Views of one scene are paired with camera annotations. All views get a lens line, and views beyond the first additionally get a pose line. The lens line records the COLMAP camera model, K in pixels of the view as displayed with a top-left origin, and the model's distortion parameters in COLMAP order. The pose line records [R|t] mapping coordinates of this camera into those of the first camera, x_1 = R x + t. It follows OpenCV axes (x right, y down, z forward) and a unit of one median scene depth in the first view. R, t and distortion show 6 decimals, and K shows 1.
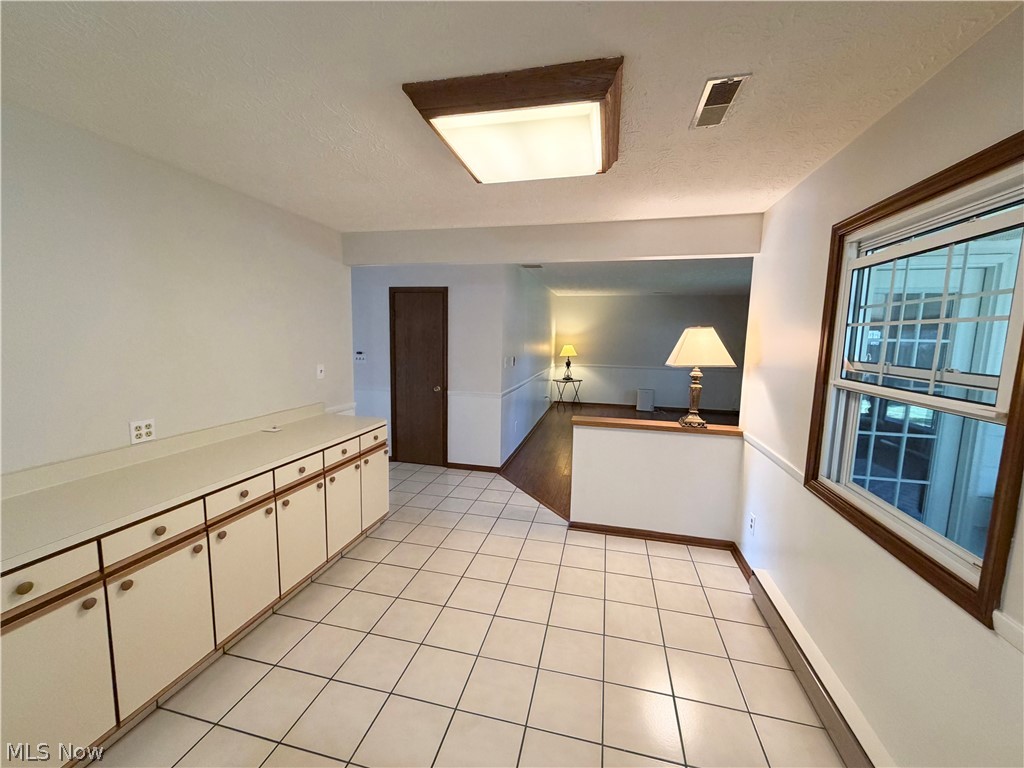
lens RADIAL K [[406.9, 0, 508.9], [0, 406.9, 381.3], [0, 0, 1]] dist [0.000467, -0.000550]
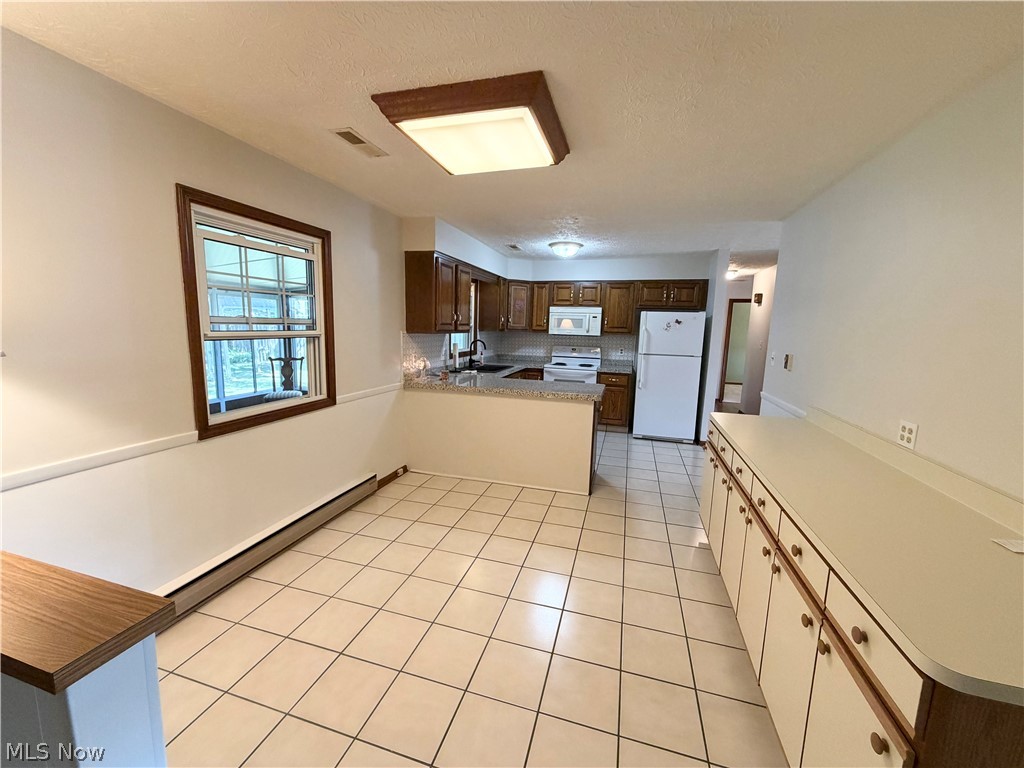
lens RADIAL K [[406.9, 0, 508.8], [0, 406.9, 385.0], [0, 0, 1]] dist [0.000467, -0.000550]
pose [[-0.997169, -0.055518, 0.050720, -0.022264], [-0.040462, 0.964649, 0.260412, -0.043239], [-0.063384, 0.257622, -0.964165, 0.452623]]
